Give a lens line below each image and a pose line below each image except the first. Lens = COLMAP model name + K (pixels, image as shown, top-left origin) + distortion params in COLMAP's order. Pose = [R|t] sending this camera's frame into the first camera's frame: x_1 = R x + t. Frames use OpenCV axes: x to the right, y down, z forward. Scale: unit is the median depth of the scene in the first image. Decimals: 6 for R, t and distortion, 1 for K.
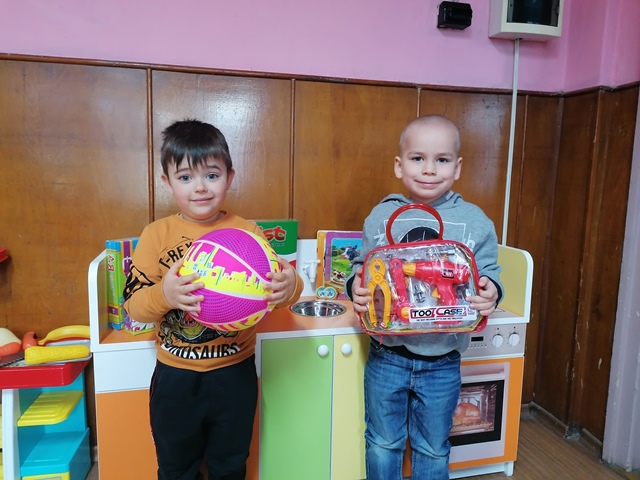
lens RADIAL K [[477.6, 0, 320.8], [0, 477.6, 242.6], [0, 0, 1]] dist [0.093316, -0.104968]
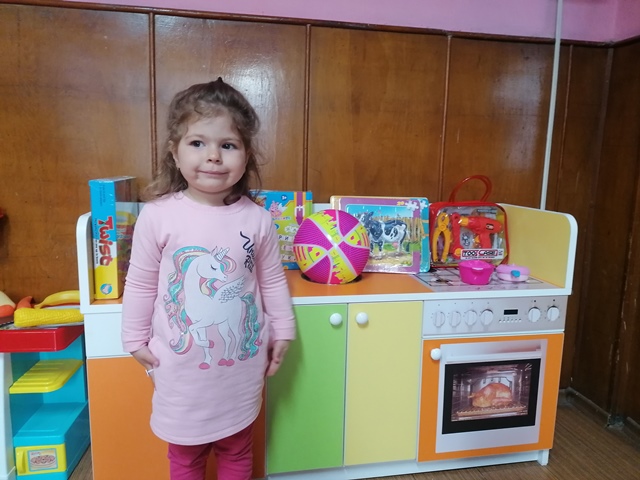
lens RADIAL K [[477.6, 0, 320.8], [0, 477.6, 242.6], [0, 0, 1]] dist [0.093316, -0.104968]
pose [[0.998469, 0.010087, -0.054382, 0.018780], [-0.008984, 0.999750, 0.020496, 0.049416], [0.054576, -0.019976, 0.998310, 0.081000]]
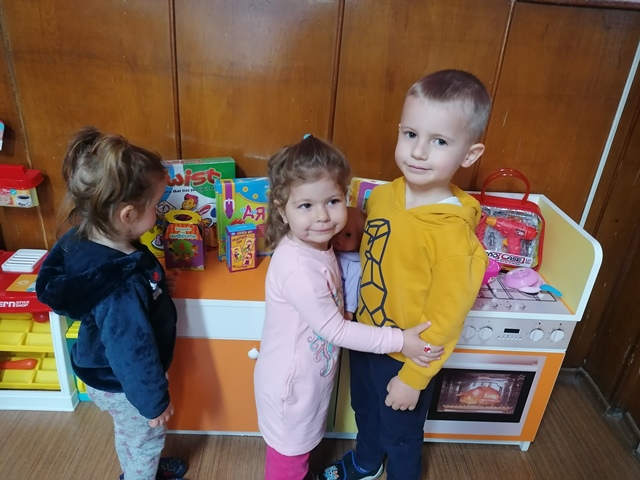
lens RADIAL K [[477.6, 0, 320.8], [0, 477.6, 242.6], [0, 0, 1]] dist [0.093316, -0.104968]
pose [[0.973718, 0.139703, -0.179878, 0.104182], [-0.076840, 0.944980, 0.317975, -0.185424], [0.214403, -0.295797, 0.930879, 0.122704]]
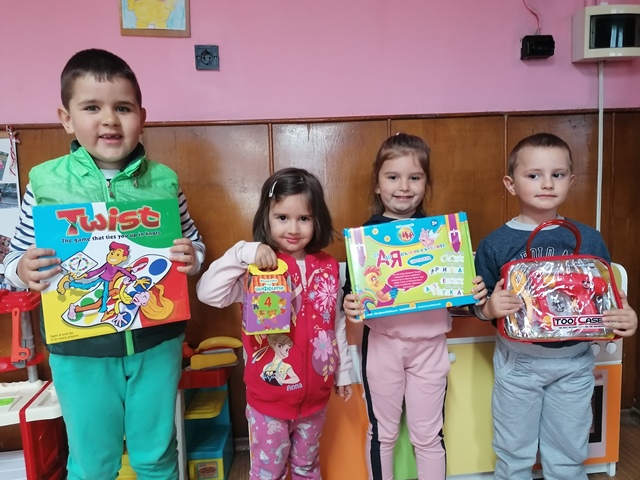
lens RADIAL K [[477.6, 0, 320.8], [0, 477.6, 242.6], [0, 0, 1]] dist [0.093316, -0.104968]
pose [[0.986853, -0.040122, -0.156563, -0.048520], [0.038336, 0.999161, -0.014406, -0.035870], [0.157010, 0.008215, 0.987563, -0.143570]]
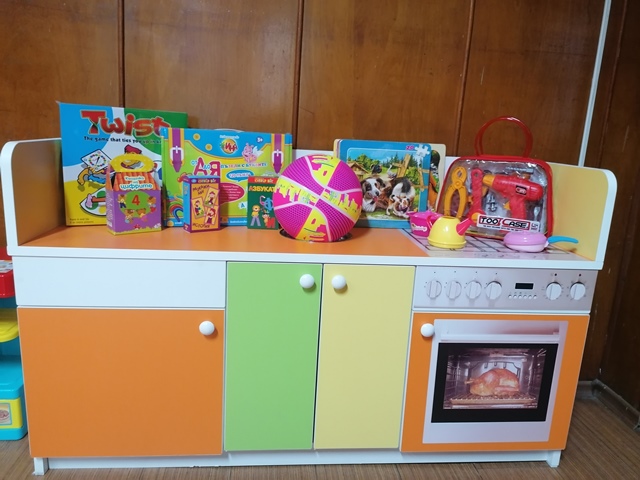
lens RADIAL K [[477.6, 0, 320.8], [0, 477.6, 242.6], [0, 0, 1]] dist [0.093316, -0.104968]
pose [[0.988807, 0.066188, -0.133715, 0.098103], [-0.055829, 0.995247, 0.079787, 0.080706], [0.138361, -0.071428, 0.987803, 0.204136]]
